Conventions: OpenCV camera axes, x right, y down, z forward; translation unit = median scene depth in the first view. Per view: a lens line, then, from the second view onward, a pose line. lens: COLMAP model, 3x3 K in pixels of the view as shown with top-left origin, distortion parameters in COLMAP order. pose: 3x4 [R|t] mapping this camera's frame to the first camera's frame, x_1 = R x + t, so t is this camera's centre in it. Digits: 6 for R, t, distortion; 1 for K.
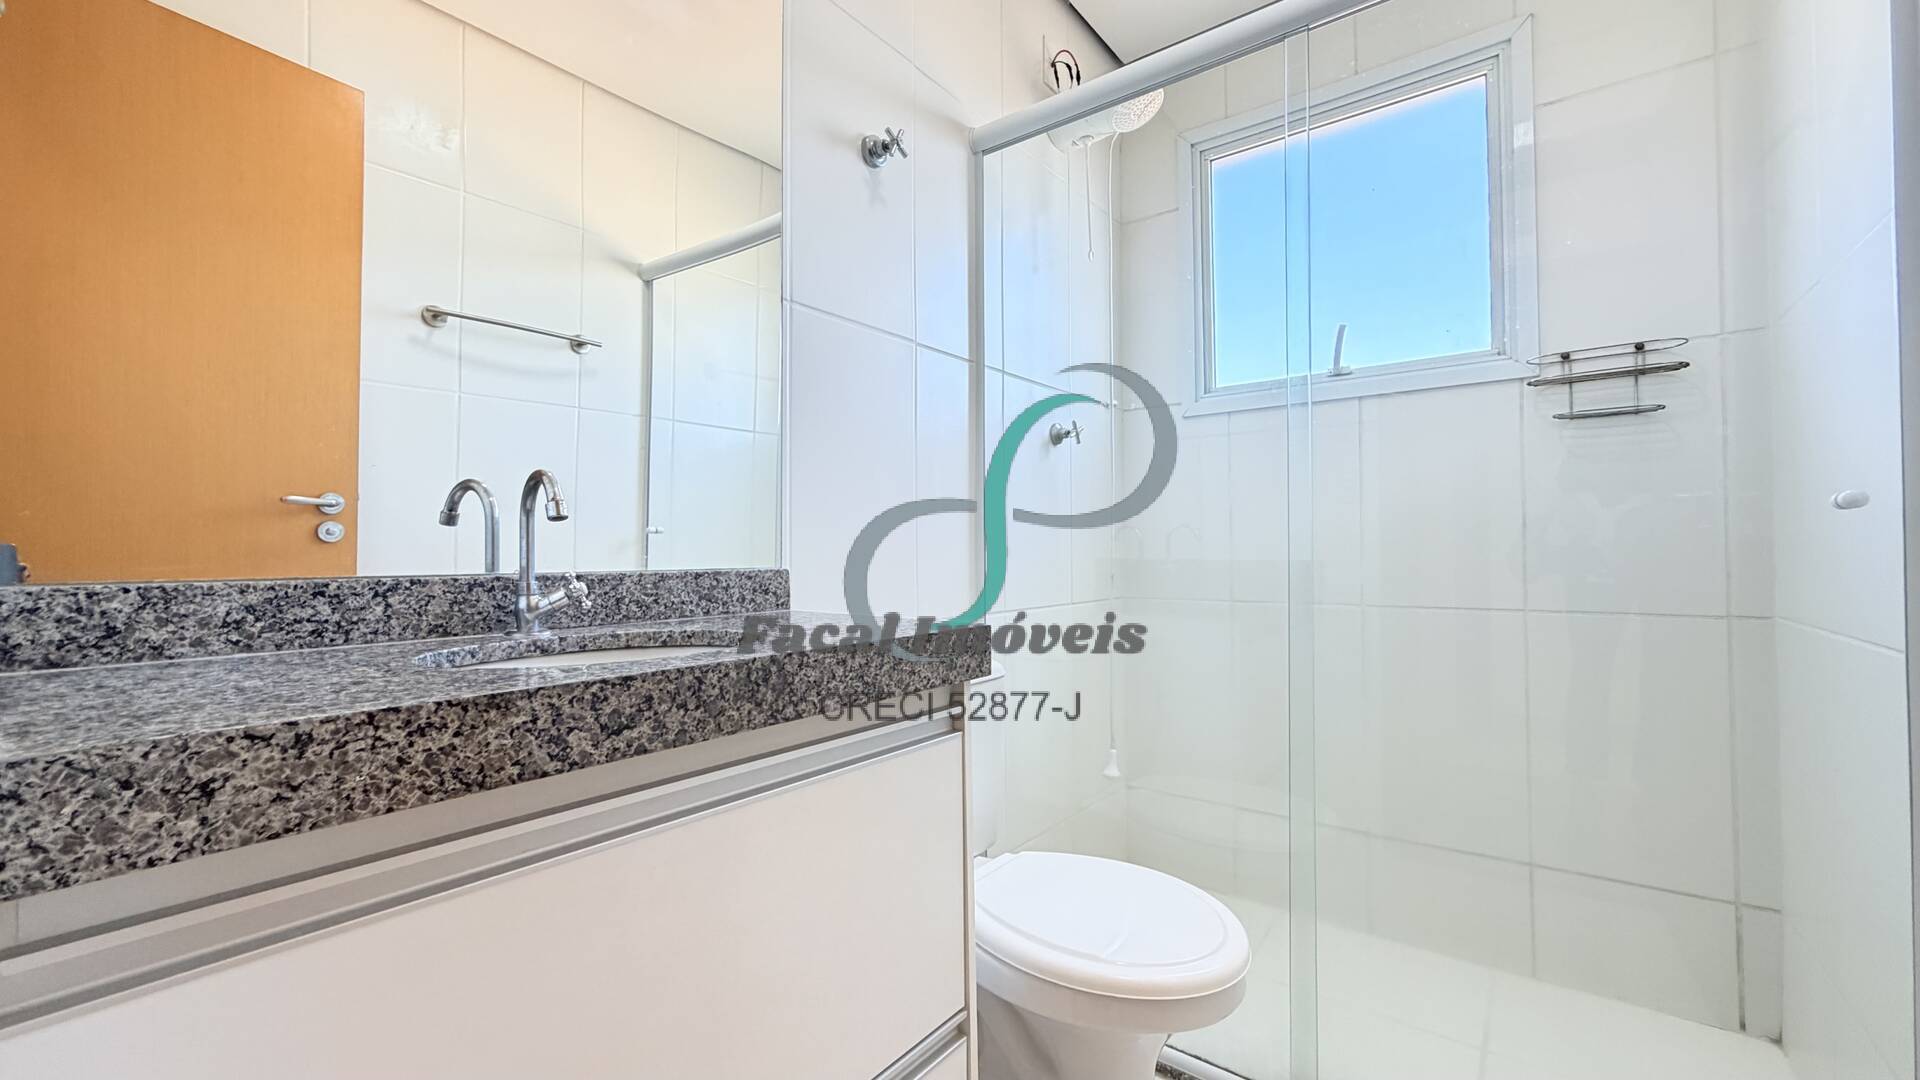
lens RADIAL K [[768.3, 0, 966.1], [0, 768.3, 538.2], [0, 0, 1]] dist [-0.003664, 0.000289]
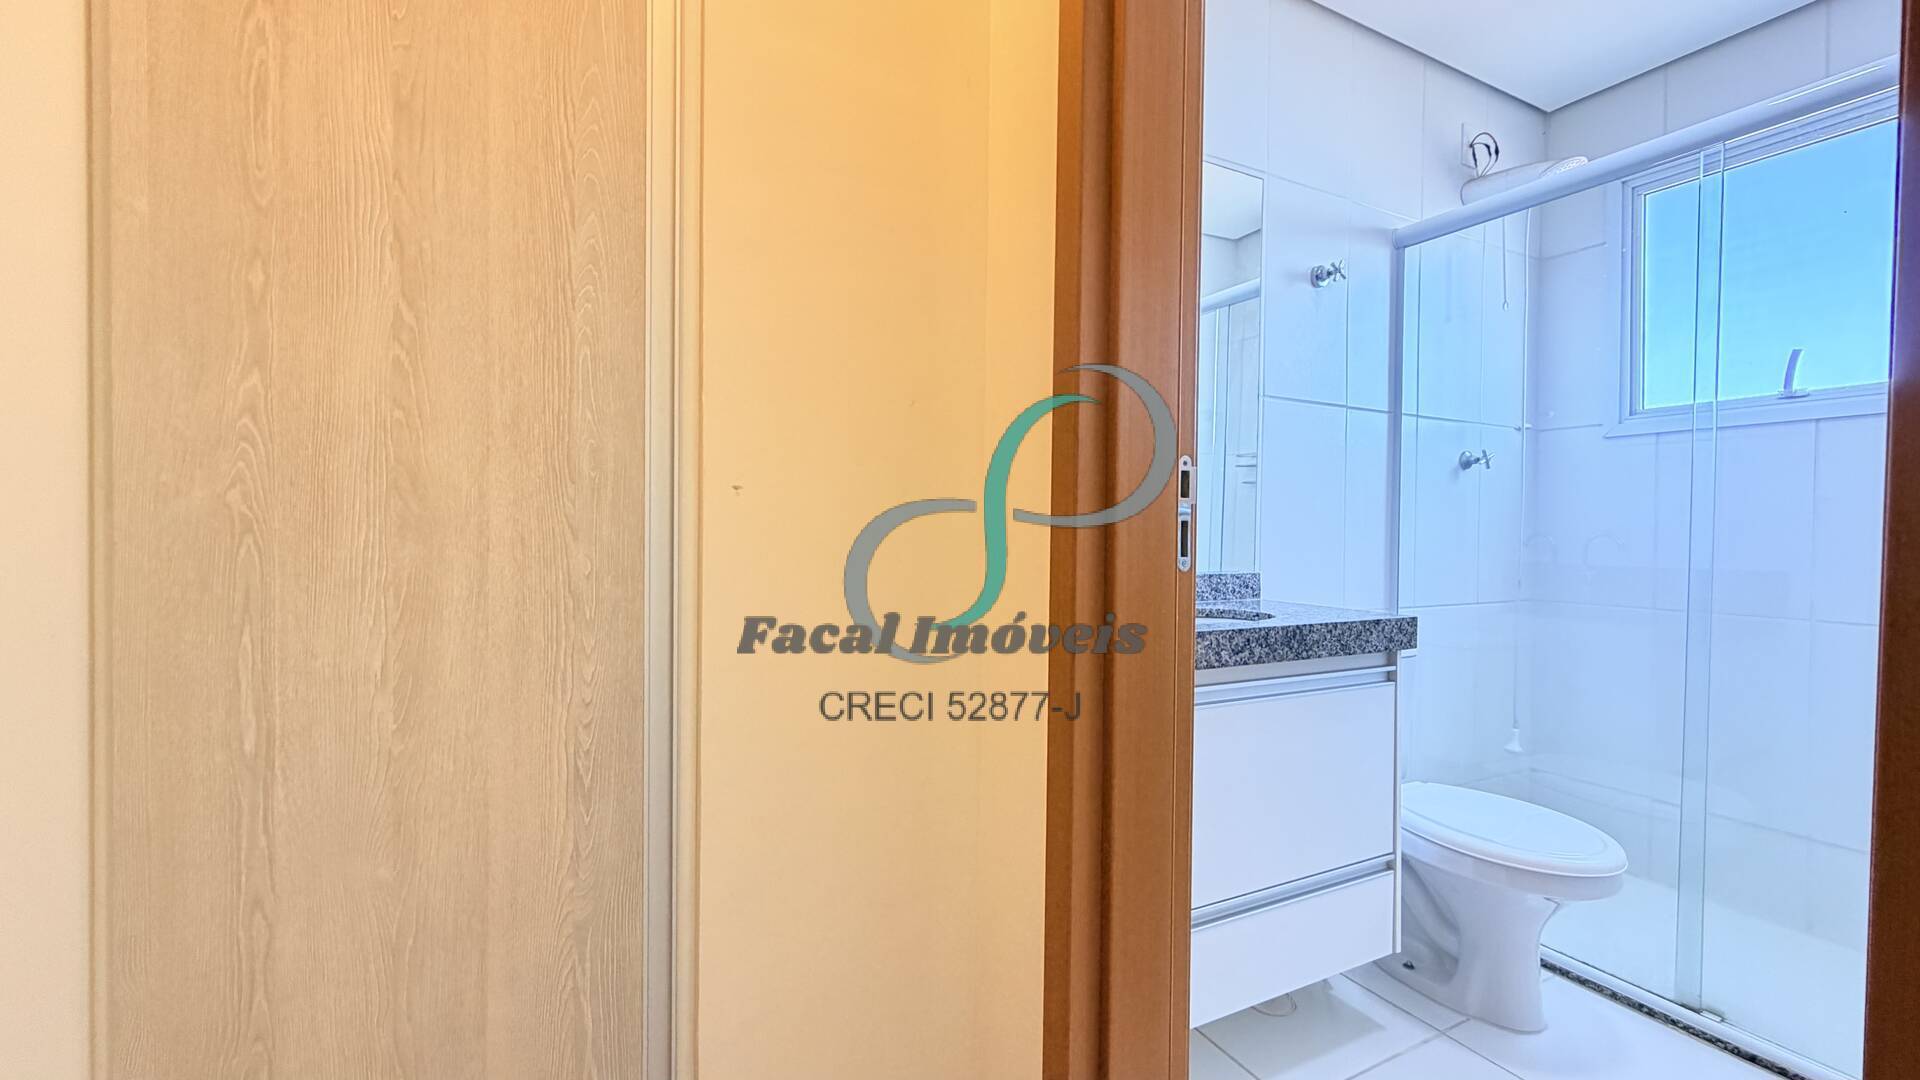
lens RADIAL K [[768.3, 0, 951.1], [0, 768.3, 544.8], [0, 0, 1]] dist [-0.003664, 0.000289]
pose [[0.895459, 0.020434, -0.444674, -0.099012], [-0.005159, 0.999355, 0.035534, -0.065125], [0.445114, -0.029525, 0.894987, -0.638128]]
